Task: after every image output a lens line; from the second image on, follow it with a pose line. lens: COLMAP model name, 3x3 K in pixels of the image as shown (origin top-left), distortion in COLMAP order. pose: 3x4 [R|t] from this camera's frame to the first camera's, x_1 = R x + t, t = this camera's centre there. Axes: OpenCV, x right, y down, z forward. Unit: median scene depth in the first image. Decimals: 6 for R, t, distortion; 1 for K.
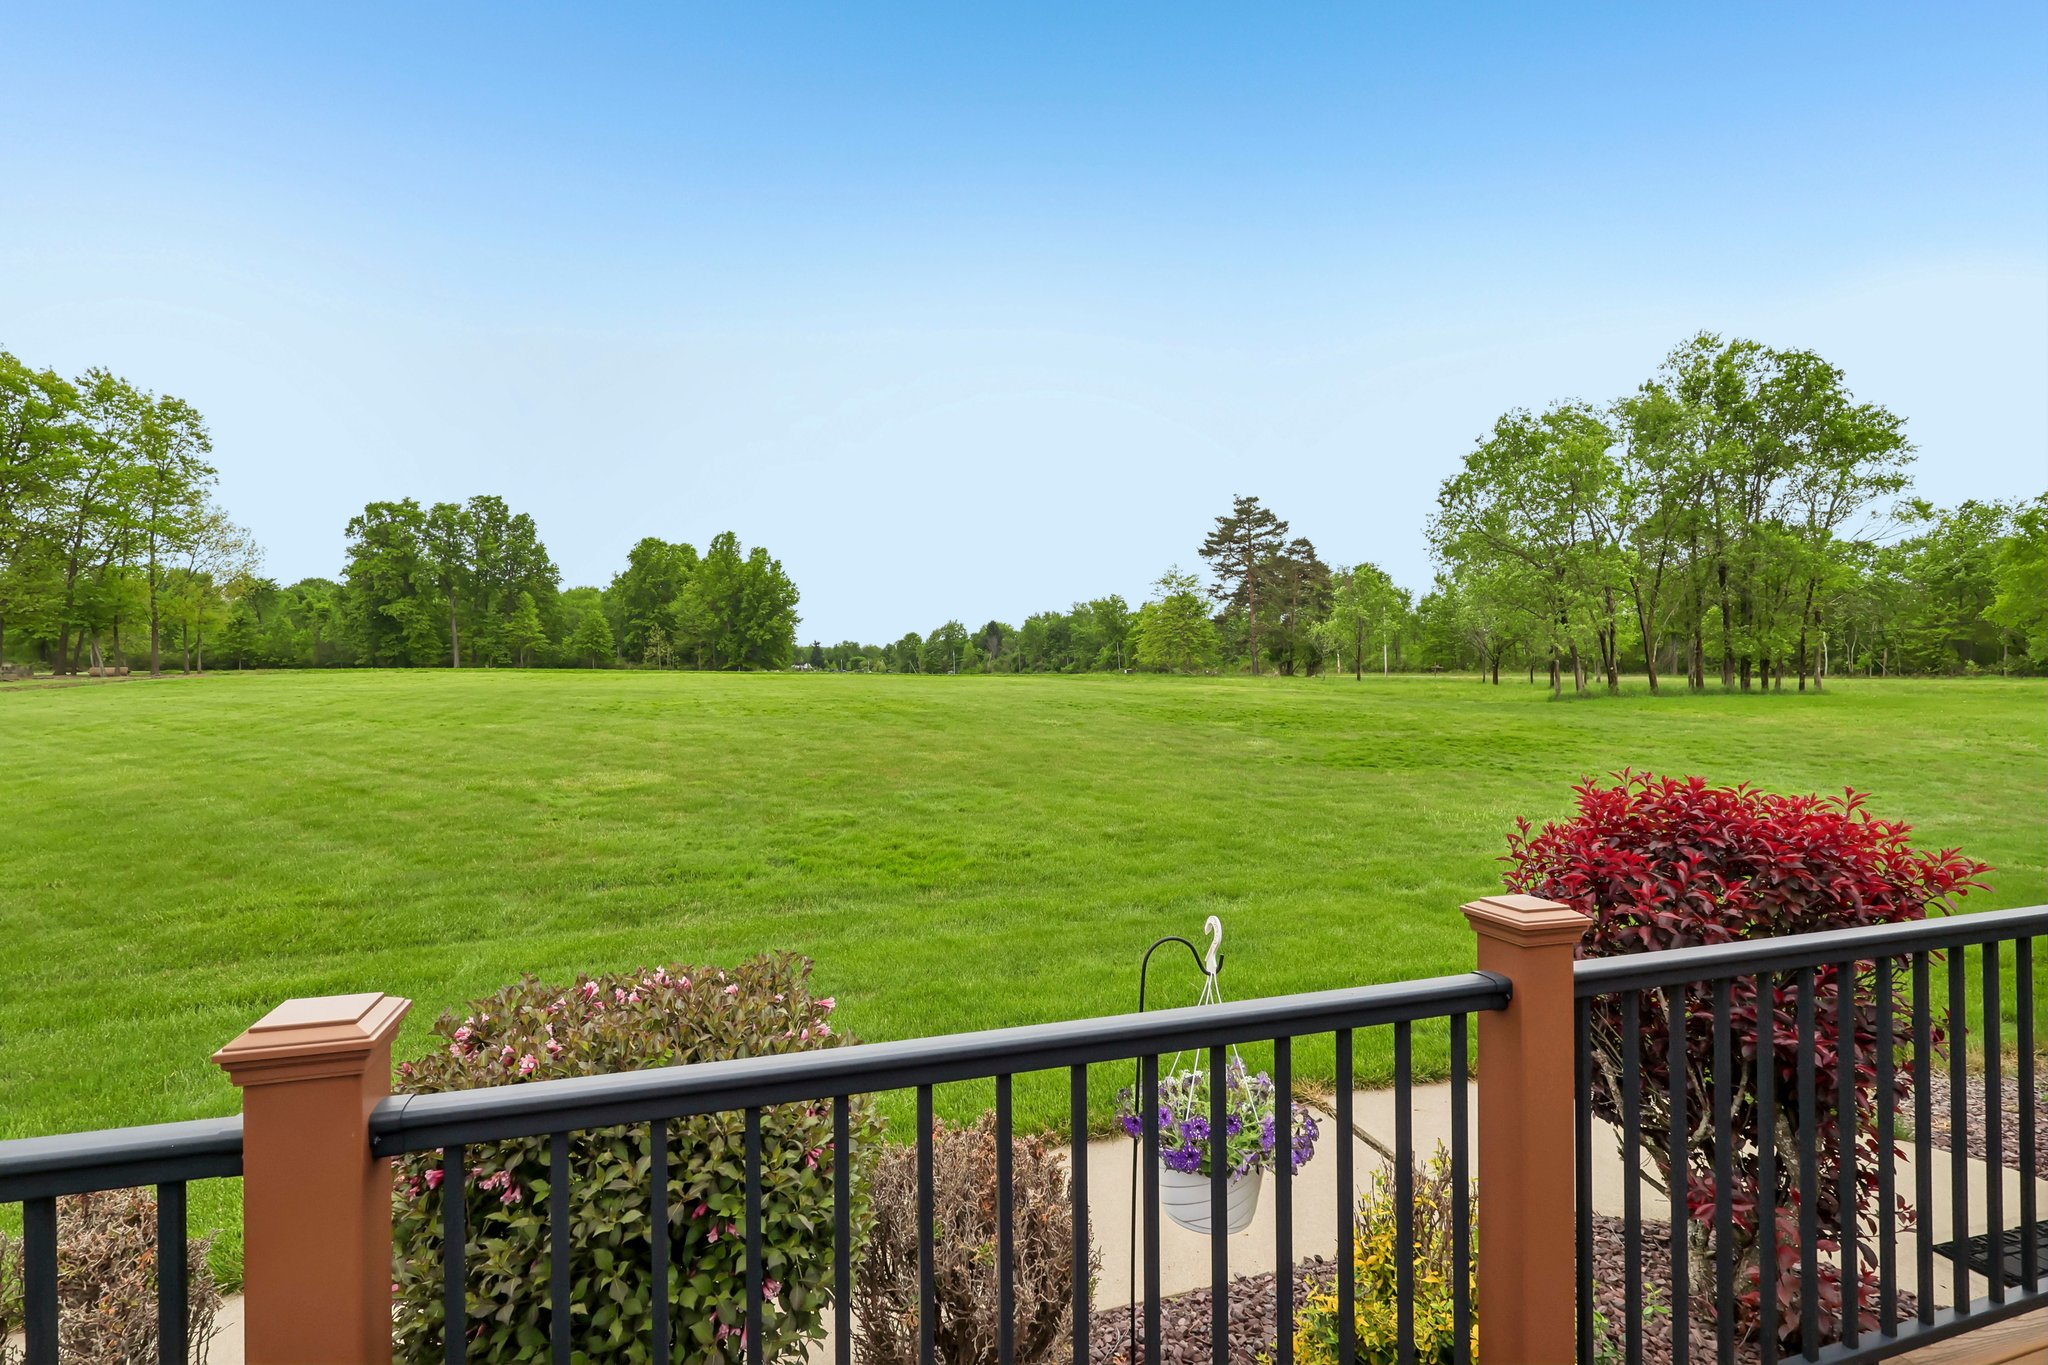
lens RADIAL K [[952.7, 0, 1034.6], [0, 952.7, 697.5], [0, 0, 1]] dist [0.000297, 0.001837]
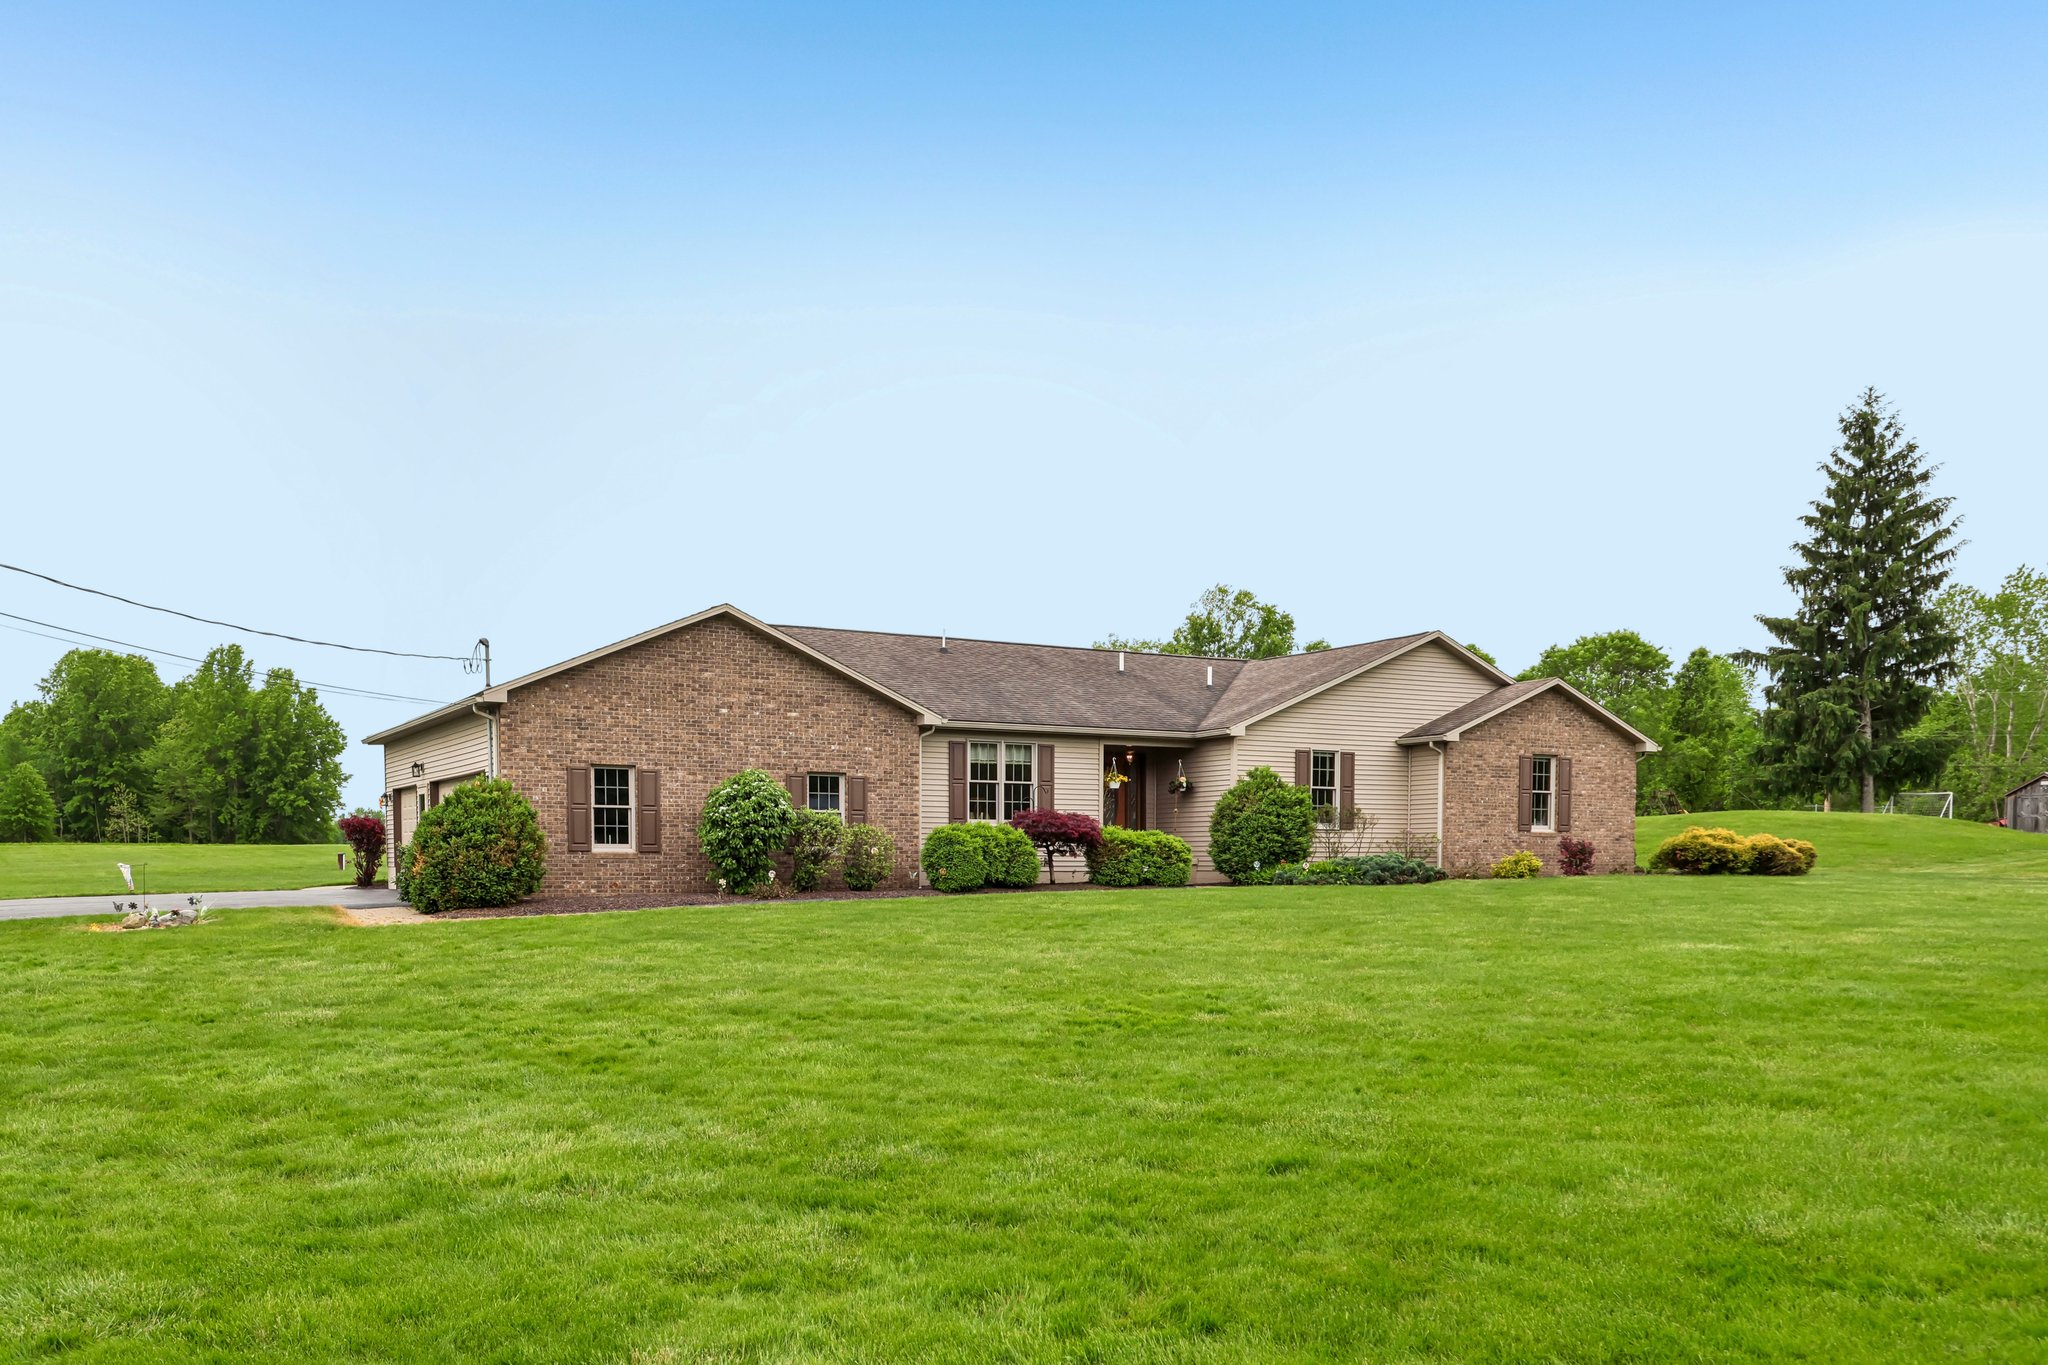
lens RADIAL K [[1686.0, 0, 1023.8], [0, 1686.0, 948.1], [0, 0, 1]] dist [-0.003884, 0.005406]
pose [[0.980918, -0.021039, 0.193279, -0.014190], [0.016014, 0.999493, 0.027523, 0.017723], [-0.193760, -0.023903, 0.980758, -0.336441]]
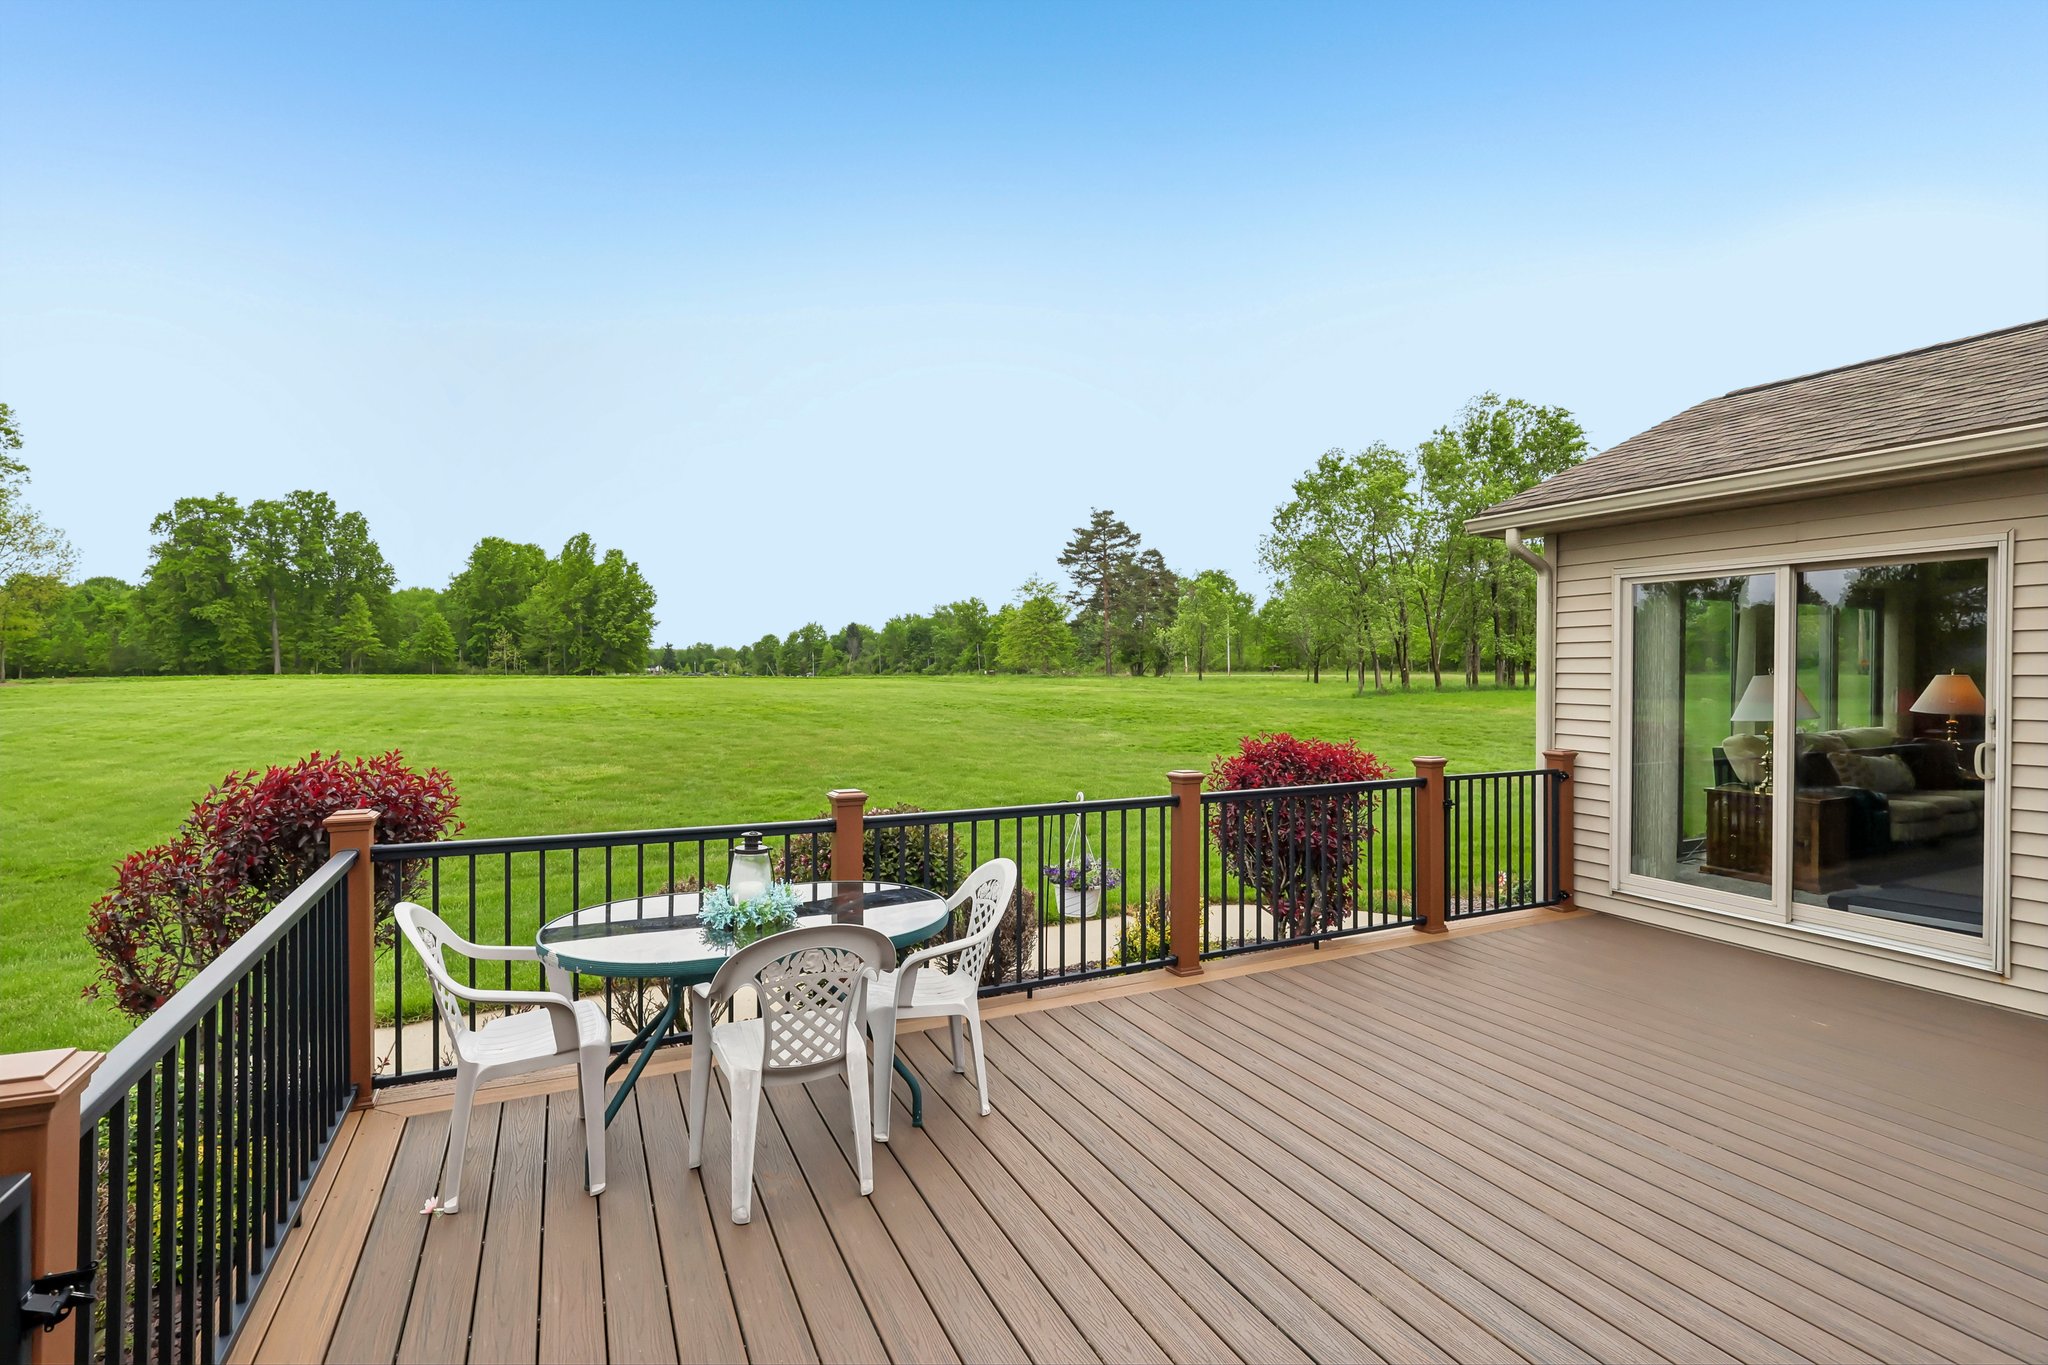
lens RADIAL K [[952.7, 0, 1019.3], [0, 952.7, 672.6], [0, 0, 1]] dist [0.000297, 0.001837]
pose [[0.991326, -0.007211, 0.131231, -0.006121], [0.010733, 0.999600, -0.026153, -0.000113], [-0.130990, 0.027334, 0.991007, -0.031594]]
